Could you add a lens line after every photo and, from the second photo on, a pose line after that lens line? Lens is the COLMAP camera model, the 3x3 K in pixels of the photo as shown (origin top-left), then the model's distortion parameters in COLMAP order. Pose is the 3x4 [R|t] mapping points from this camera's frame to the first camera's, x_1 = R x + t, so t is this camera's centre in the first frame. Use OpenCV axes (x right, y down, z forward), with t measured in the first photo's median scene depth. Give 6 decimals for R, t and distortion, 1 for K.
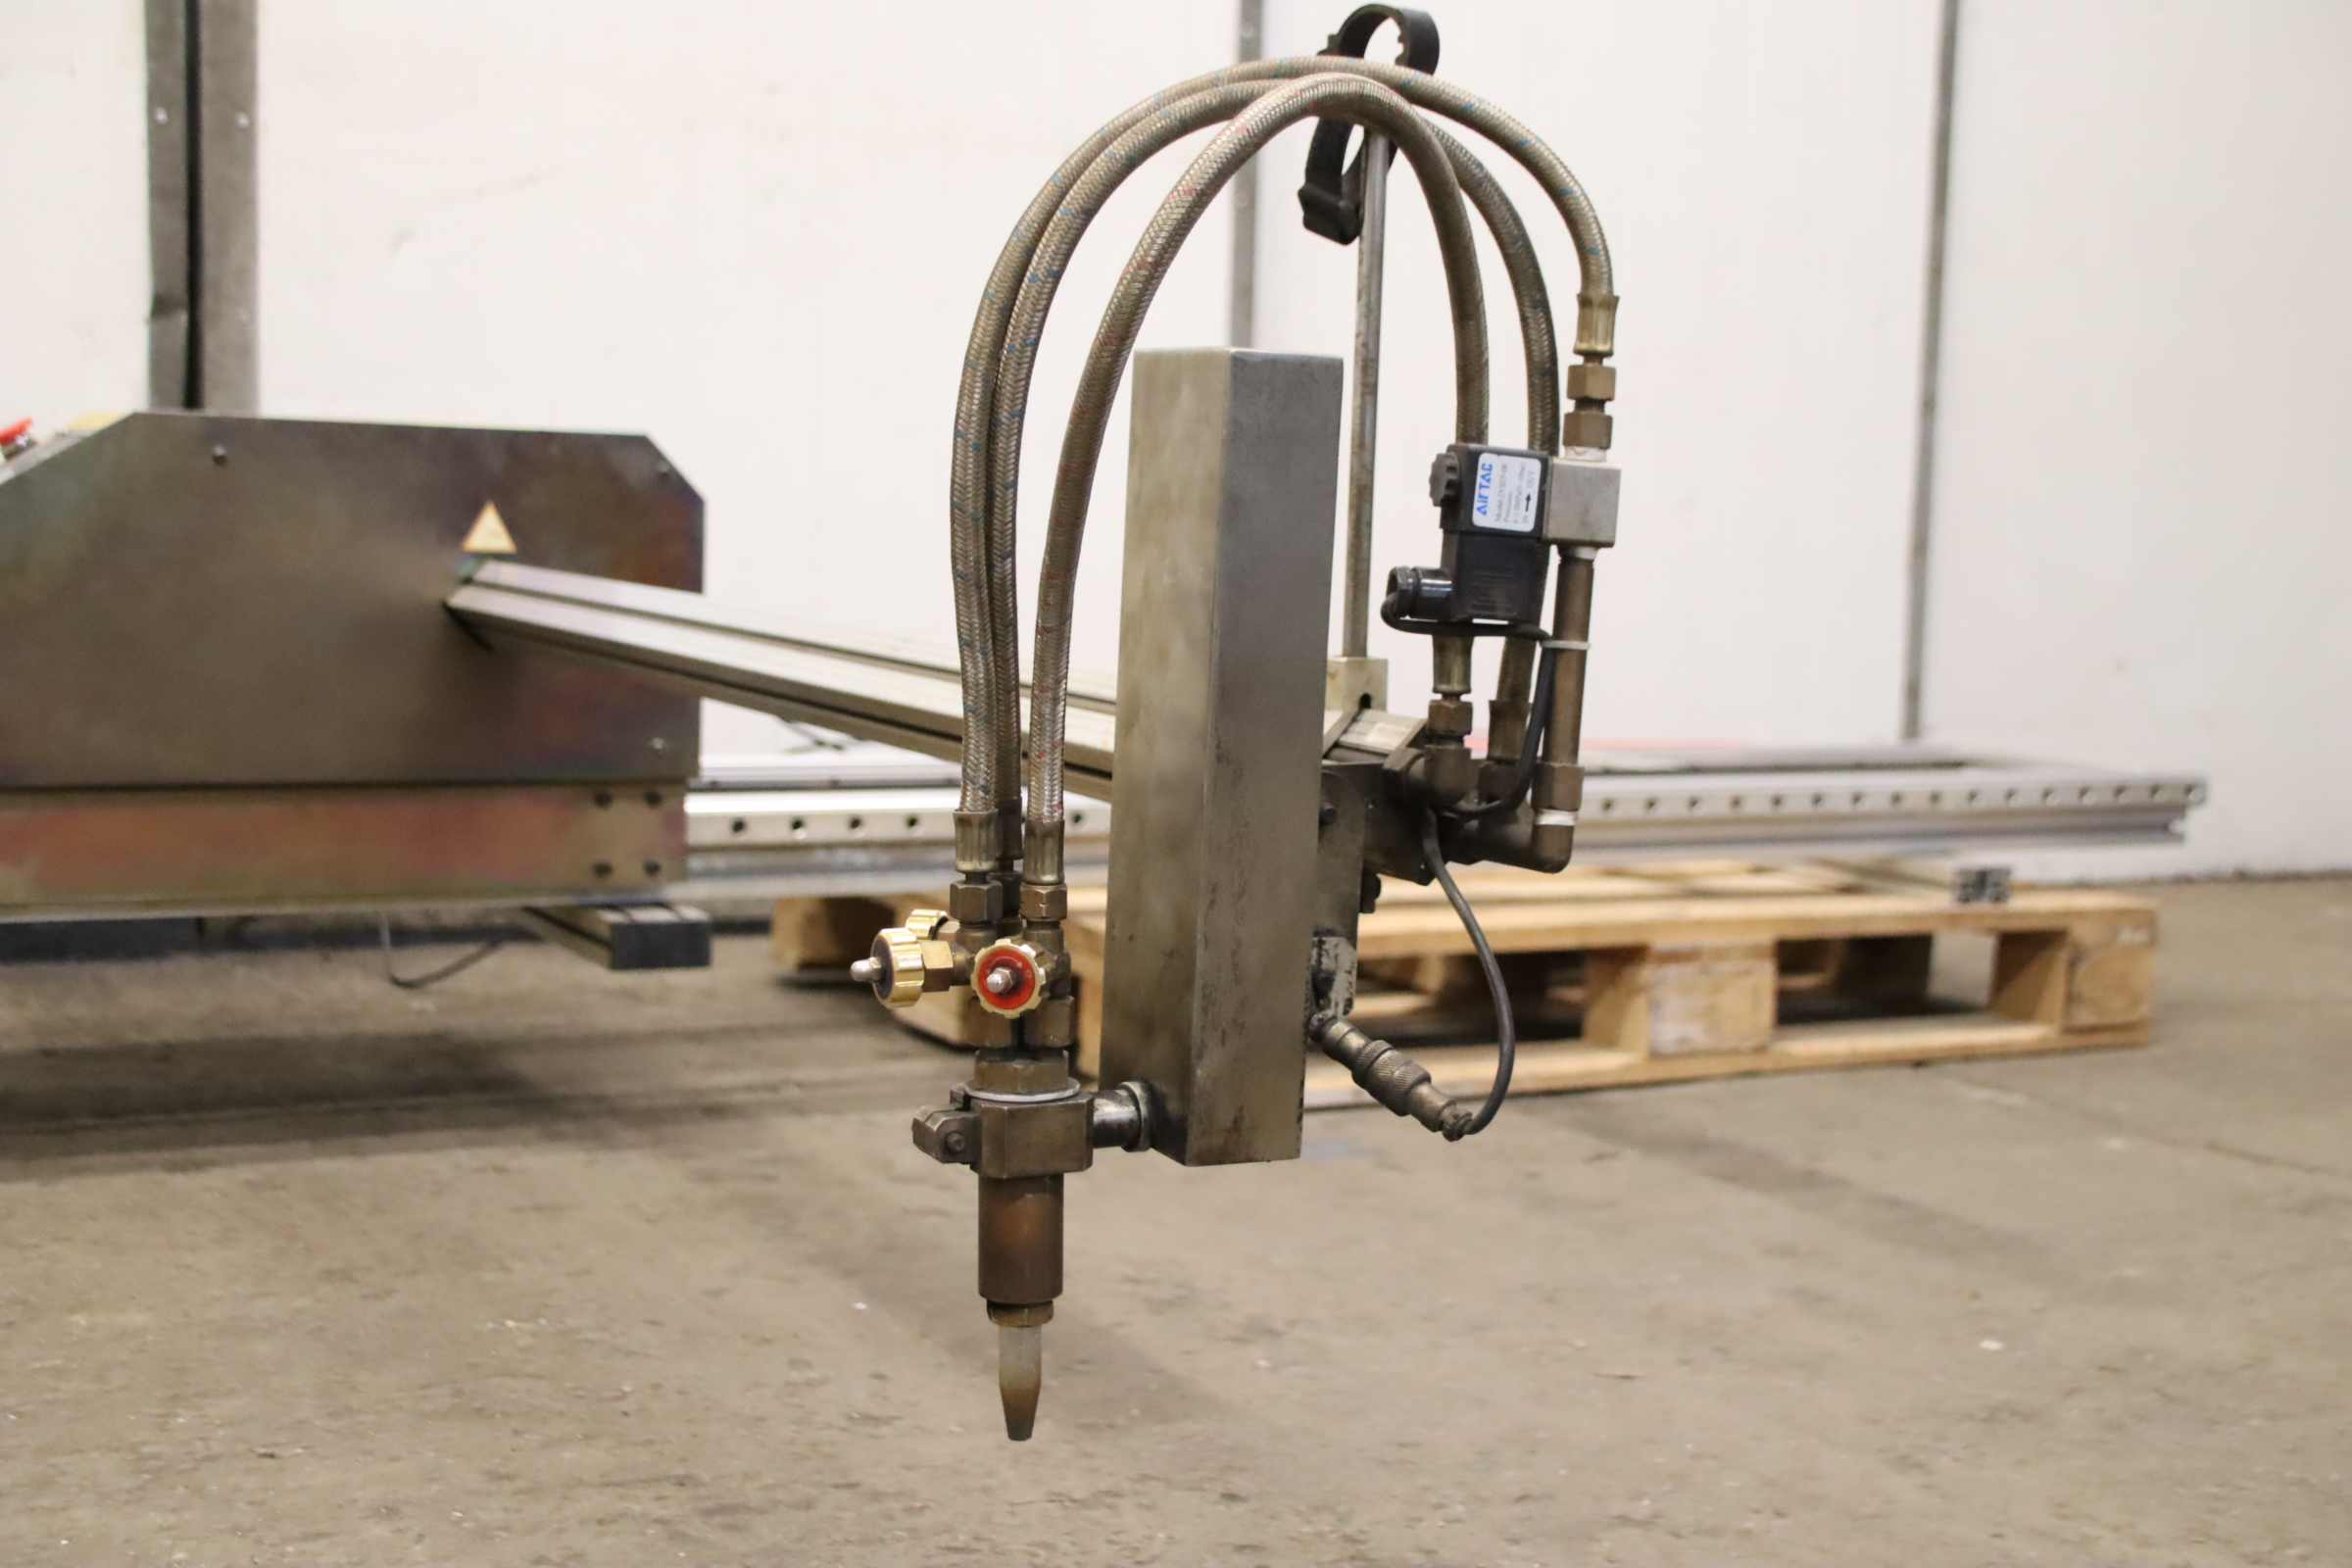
lens RADIAL K [[3032.7, 0, 1173.4], [0, 3032.7, 799.2], [0, 0, 1]] dist [0.005107, 0.000000]
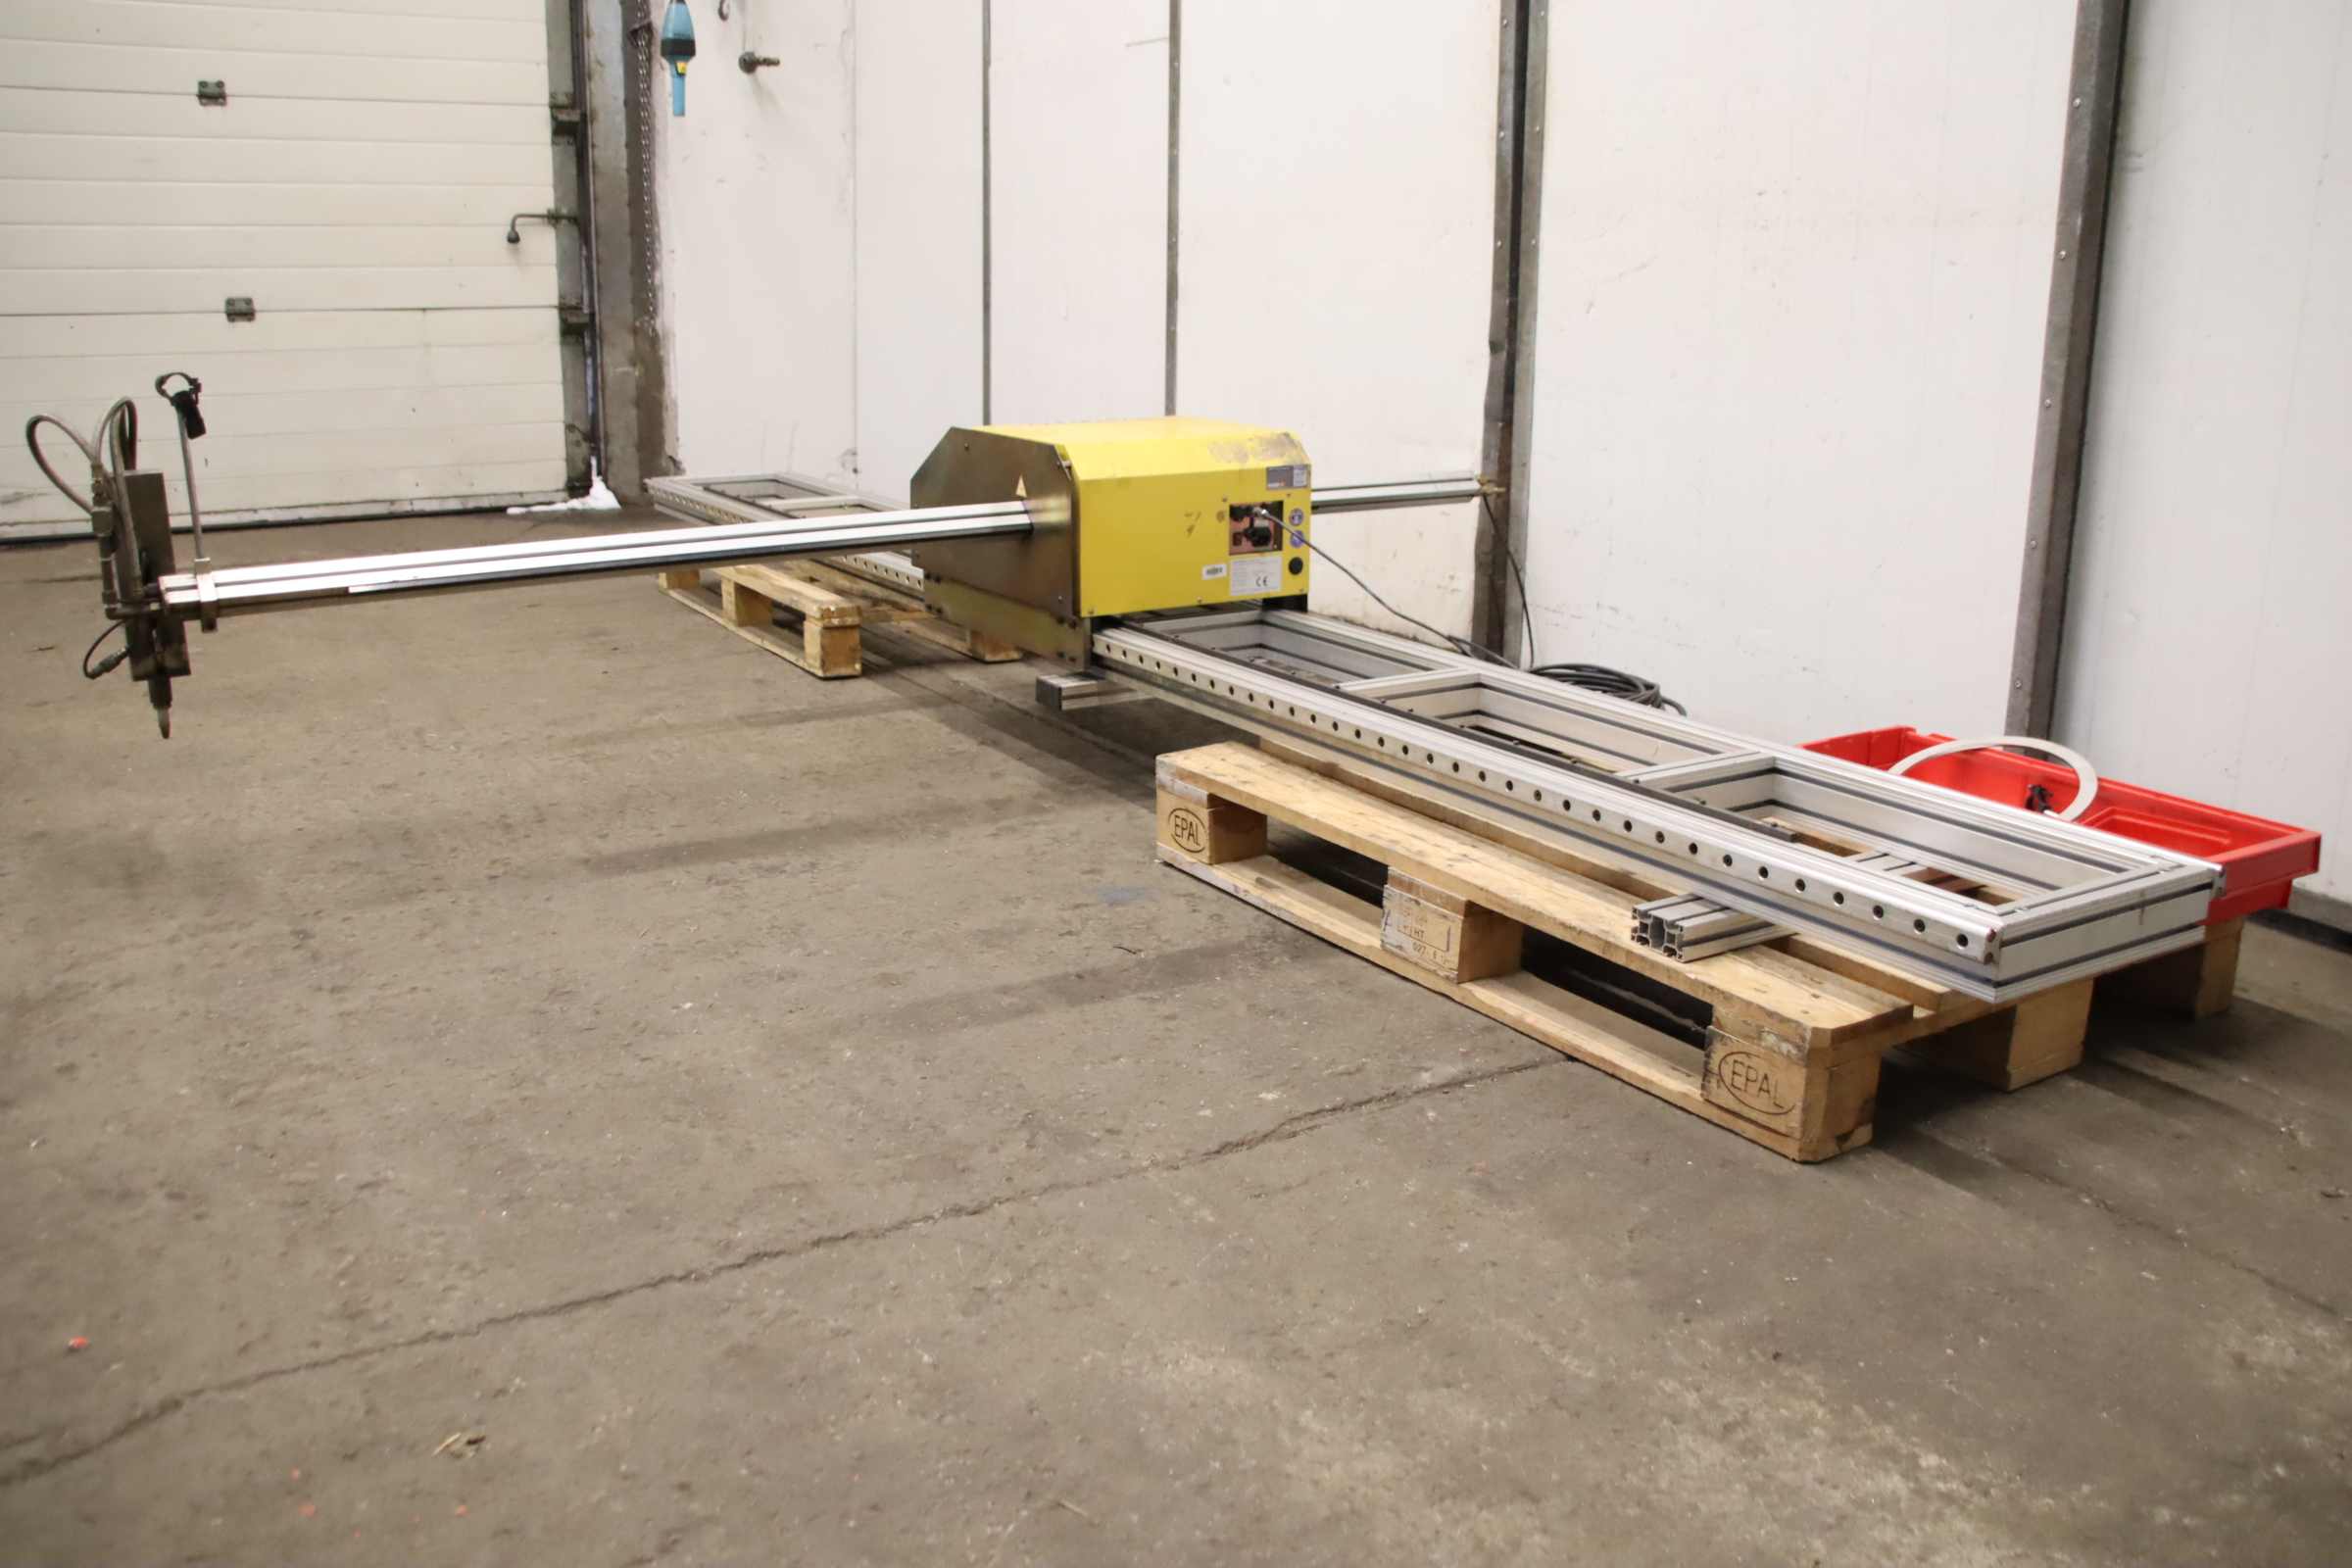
lens RADIAL K [[2032.2, 0, 1180.3], [0, 2032.2, 770.7], [0, 0, 1]] dist [-0.102679, -0.000798]
pose [[0.062686, 0.221199, -0.973212, 1.213741], [-0.104712, 0.971205, 0.213998, -0.210439], [0.992525, 0.088492, 0.084043, 0.991271]]
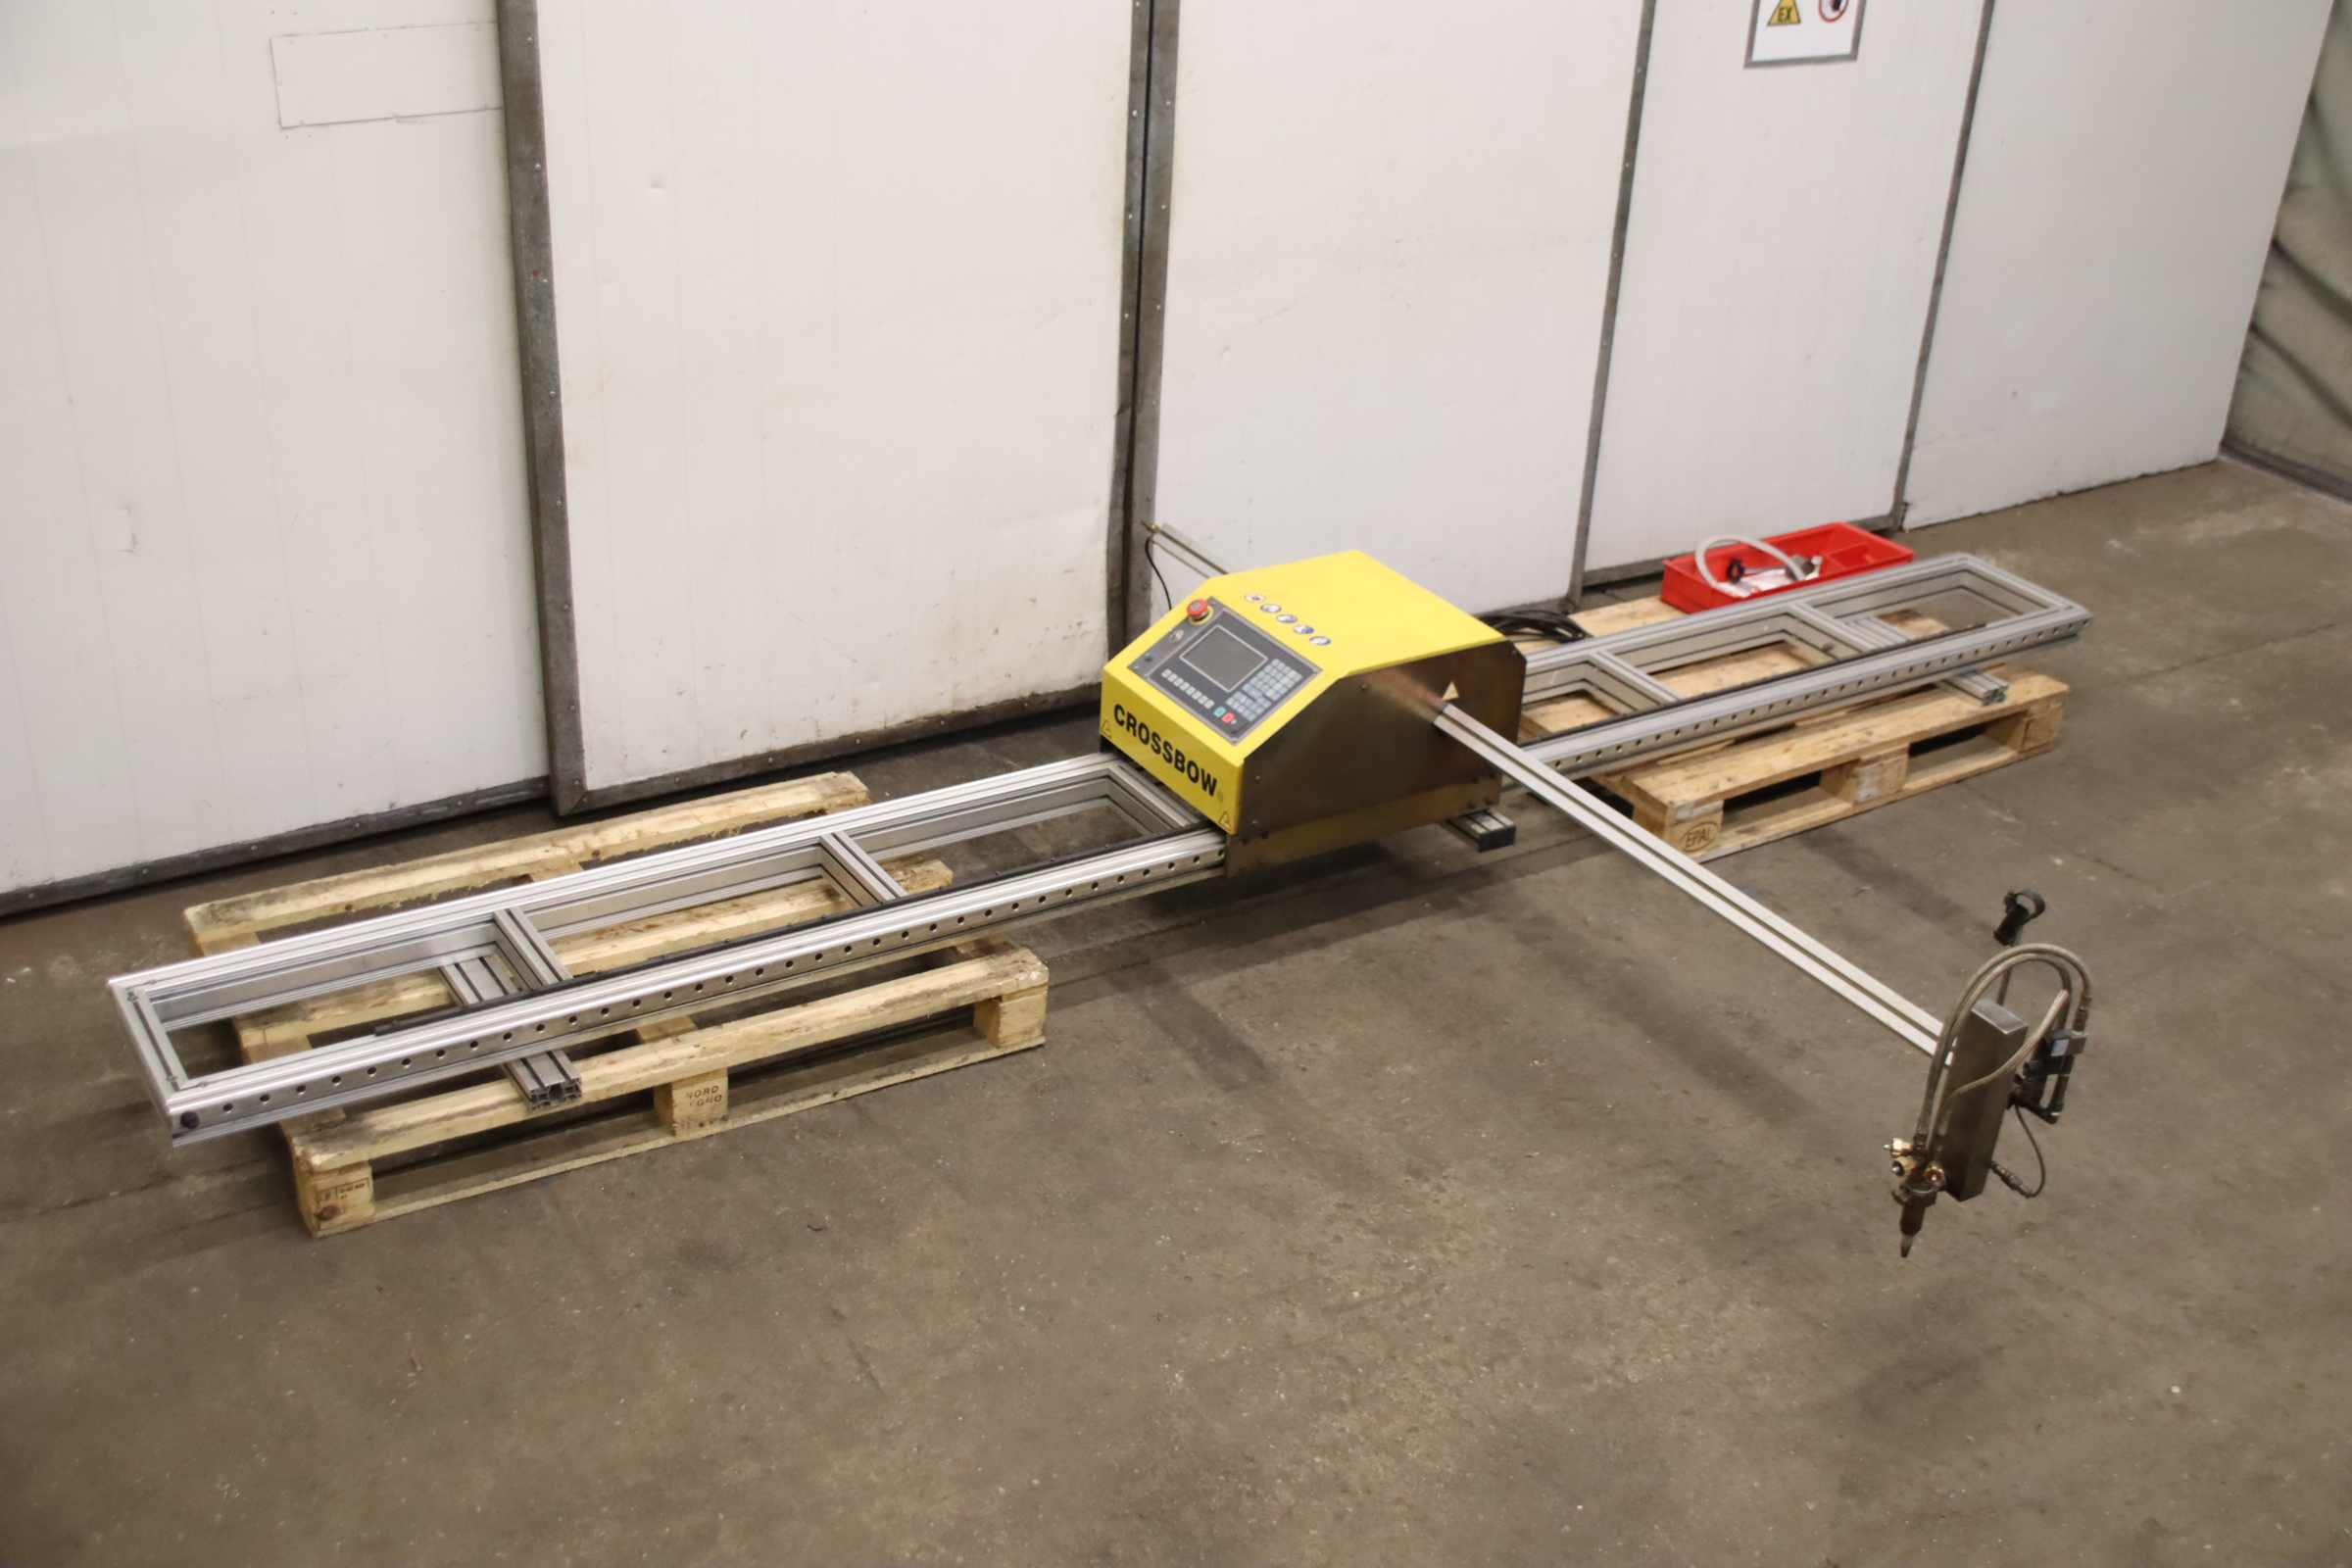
lens RADIAL K [[2535.6, 0, 1191.0], [0, 2535.6, 784.8], [0, 0, 1]] dist [-0.034944, 0.000000]
pose [[0.996538, -0.018617, 0.081027, -0.576579], [-0.012853, 0.928385, 0.371398, -0.736938], [-0.082138, -0.371154, 0.924931, -0.814225]]
